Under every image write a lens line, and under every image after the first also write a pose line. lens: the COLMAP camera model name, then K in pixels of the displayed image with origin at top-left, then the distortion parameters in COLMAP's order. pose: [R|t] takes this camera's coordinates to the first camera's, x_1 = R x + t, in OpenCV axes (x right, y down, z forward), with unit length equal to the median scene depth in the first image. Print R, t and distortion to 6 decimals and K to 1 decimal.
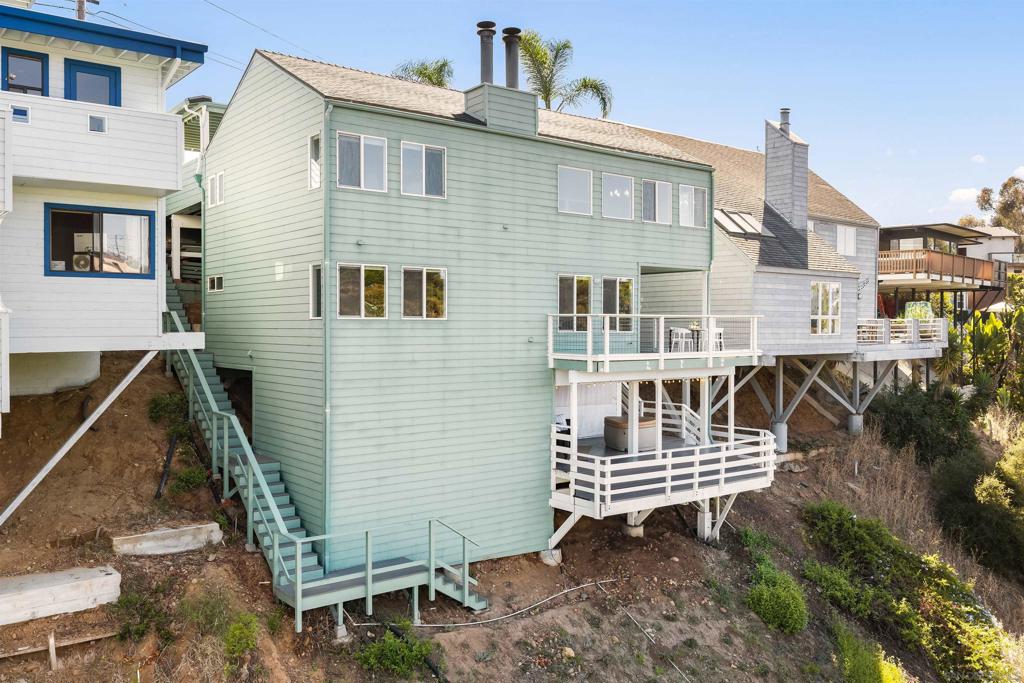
lens RADIAL K [[855.7, 0, 510.1], [0, 855.7, 330.4], [0, 0, 1]] dist [0.015030, -0.017434]
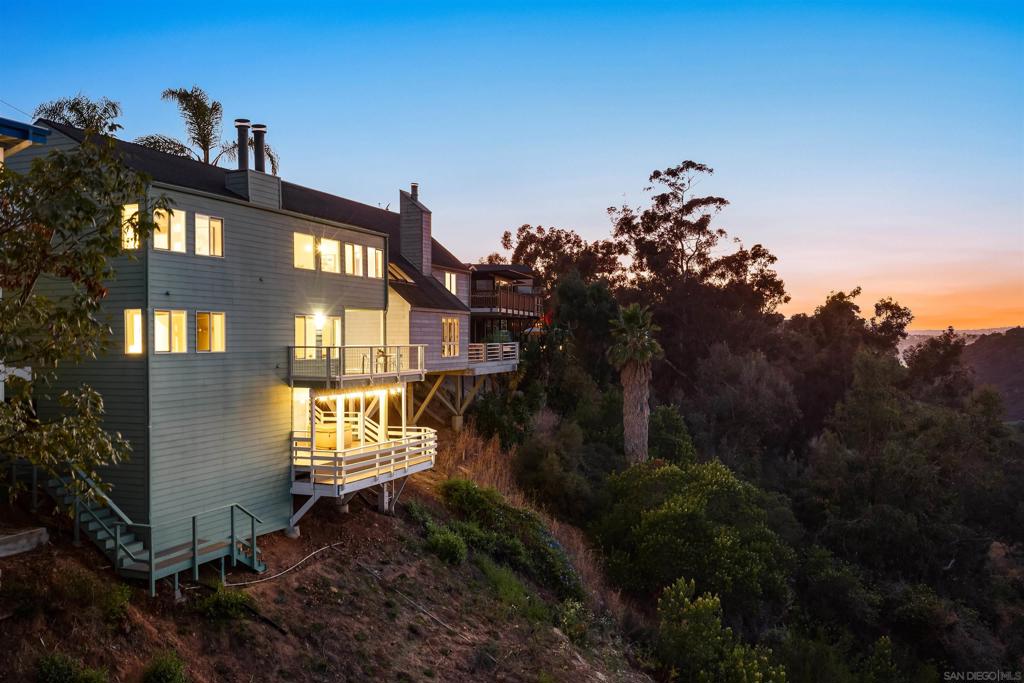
lens RADIAL K [[855.7, 0, 510.8], [0, 855.7, 344.7], [0, 0, 1]] dist [0.015030, -0.017434]
pose [[0.862112, -0.009185, 0.506635, -0.336328], [0.010378, 0.999946, 0.000470, -0.018963], [-0.506612, 0.004853, 0.862161, -0.306381]]
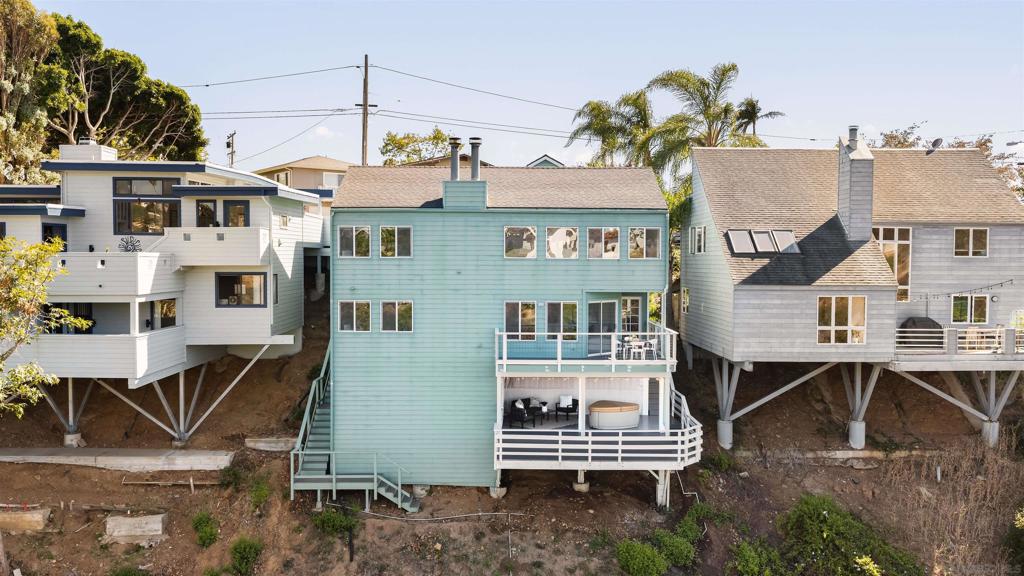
lens RADIAL K [[855.8, 0, 508.1], [0, 855.8, 290.6], [0, 0, 1]] dist [0.025911, -0.033802]
pose [[0.793280, 0.022922, -0.608425, 0.991448], [-0.005506, 0.999520, 0.030477, -0.133778], [0.608832, -0.020827, 0.793026, -0.160341]]
